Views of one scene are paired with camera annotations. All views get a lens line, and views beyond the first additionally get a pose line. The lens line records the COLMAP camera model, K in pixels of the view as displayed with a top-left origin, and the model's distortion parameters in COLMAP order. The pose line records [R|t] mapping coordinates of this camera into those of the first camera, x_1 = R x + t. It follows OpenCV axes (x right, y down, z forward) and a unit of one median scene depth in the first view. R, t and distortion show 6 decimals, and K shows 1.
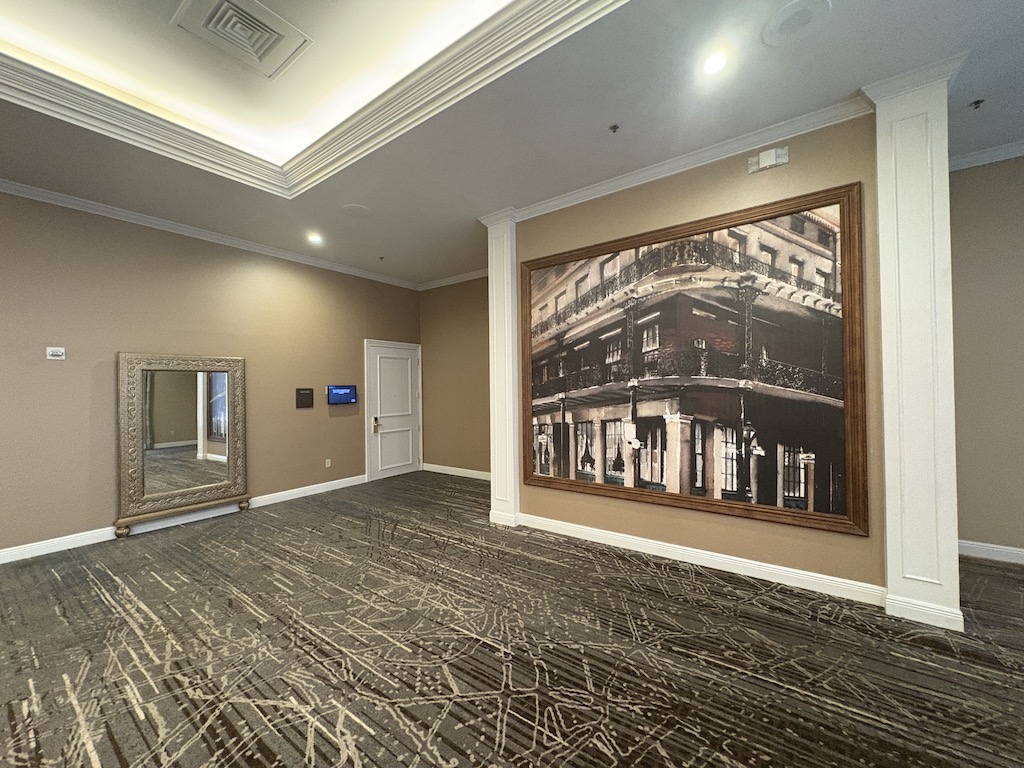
lens RADIAL K [[411.0, 0, 511.9], [0, 411.0, 385.7], [0, 0, 1]] dist [0.003527, 0.000210]
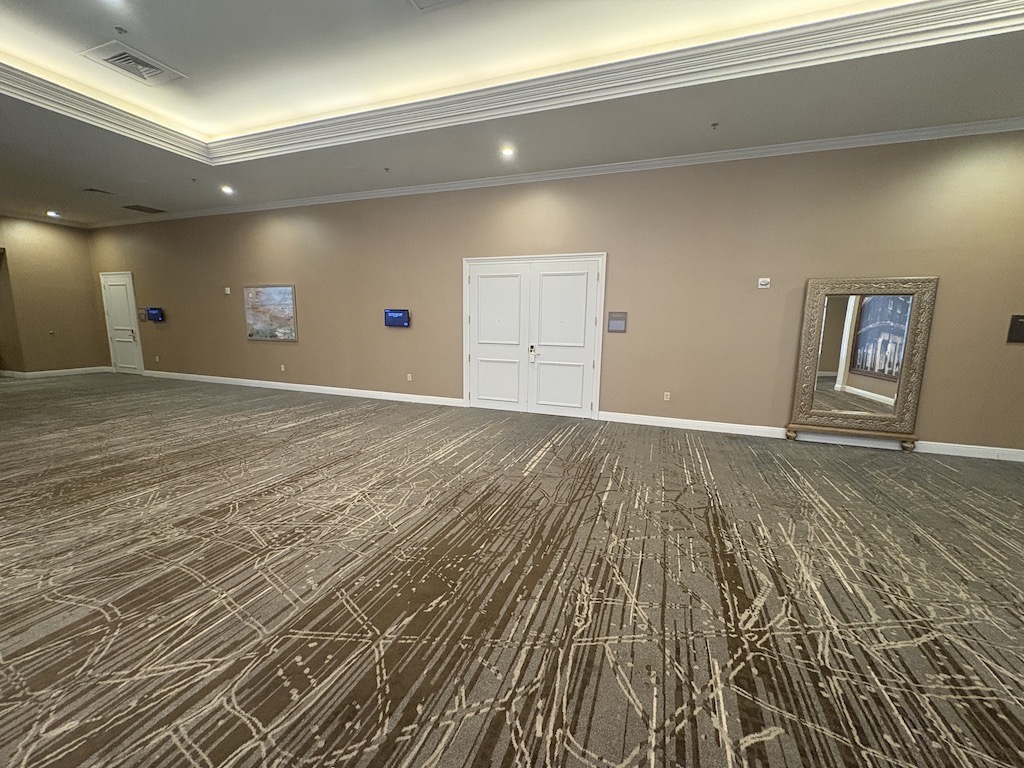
lens RADIAL K [[411.0, 0, 512.6], [0, 411.0, 382.9], [0, 0, 1]] dist [0.003527, 0.000210]
pose [[0.278426, 0.161371, -0.946804, -0.112598], [-0.017983, 0.986487, 0.162847, 0.044019], [0.960289, -0.028315, 0.277566, -0.132153]]
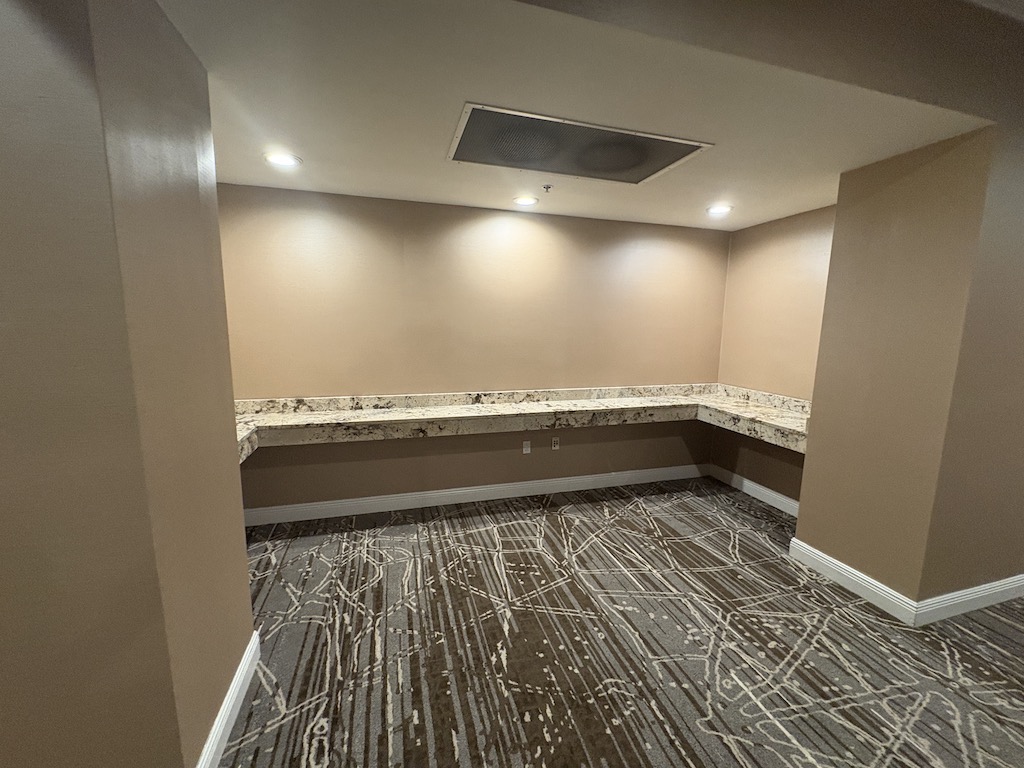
lens RADIAL K [[411.0, 0, 513.5], [0, 411.0, 384.9], [0, 0, 1]] dist [0.003527, 0.000210]
pose [[-0.801020, -0.086156, 0.592405, -1.091929], [-0.009197, 0.991244, 0.131724, 0.055774], [-0.598567, 0.100065, -0.794798, 0.359166]]
